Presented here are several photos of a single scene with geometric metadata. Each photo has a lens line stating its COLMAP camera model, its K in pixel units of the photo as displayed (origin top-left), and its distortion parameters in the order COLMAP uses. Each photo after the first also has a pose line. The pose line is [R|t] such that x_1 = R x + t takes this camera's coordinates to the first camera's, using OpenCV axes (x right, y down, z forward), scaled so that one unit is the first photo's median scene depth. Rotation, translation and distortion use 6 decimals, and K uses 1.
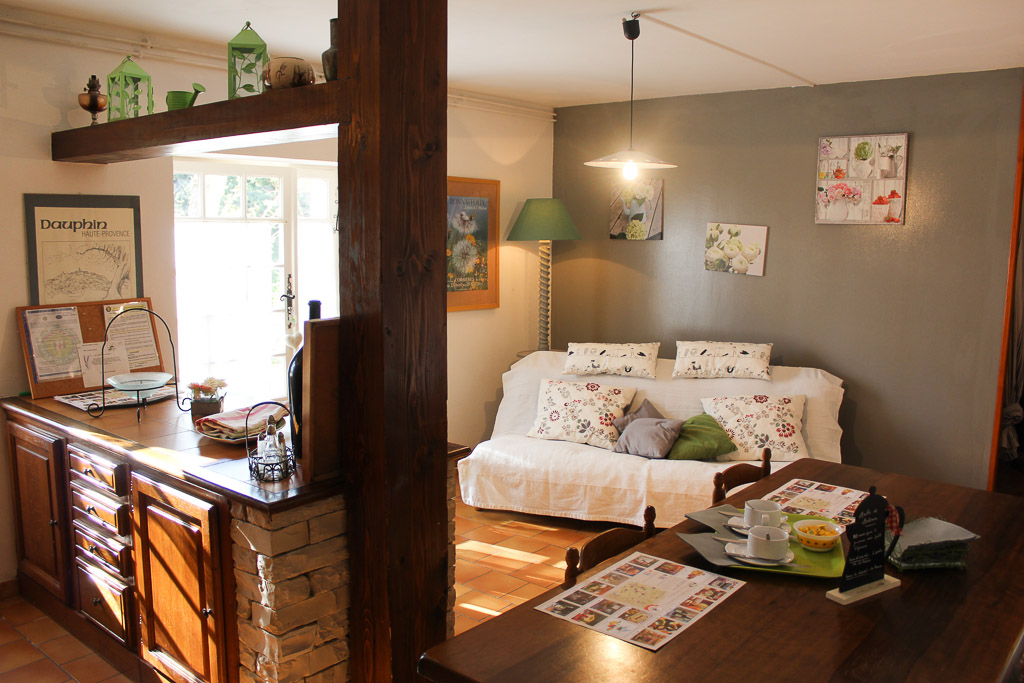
lens RADIAL K [[853.4, 0, 512.0], [0, 853.4, 341.5], [0, 0, 1]] dist [-0.183171, 0.174935]
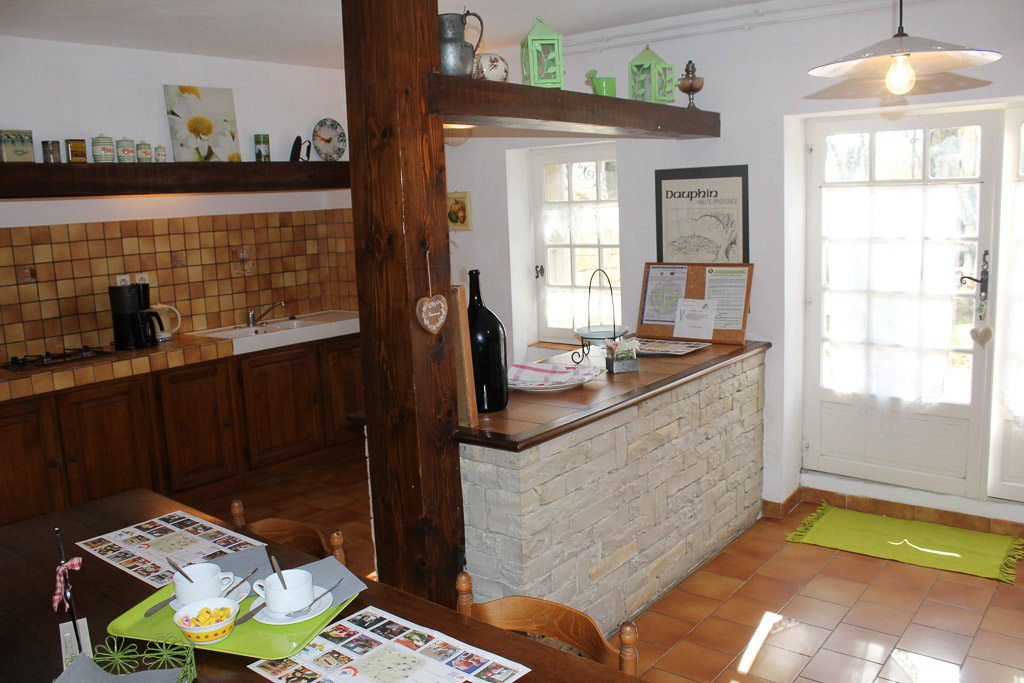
lens RADIAL K [[853.4, 0, 512.0], [0, 853.4, 341.5], [0, 0, 1]] dist [-0.183171, 0.174935]
pose [[0.011916, 0.149820, -0.988641, 0.657817], [-0.090887, 0.984781, 0.148140, -0.093745], [0.995790, 0.088089, 0.025352, 0.756169]]
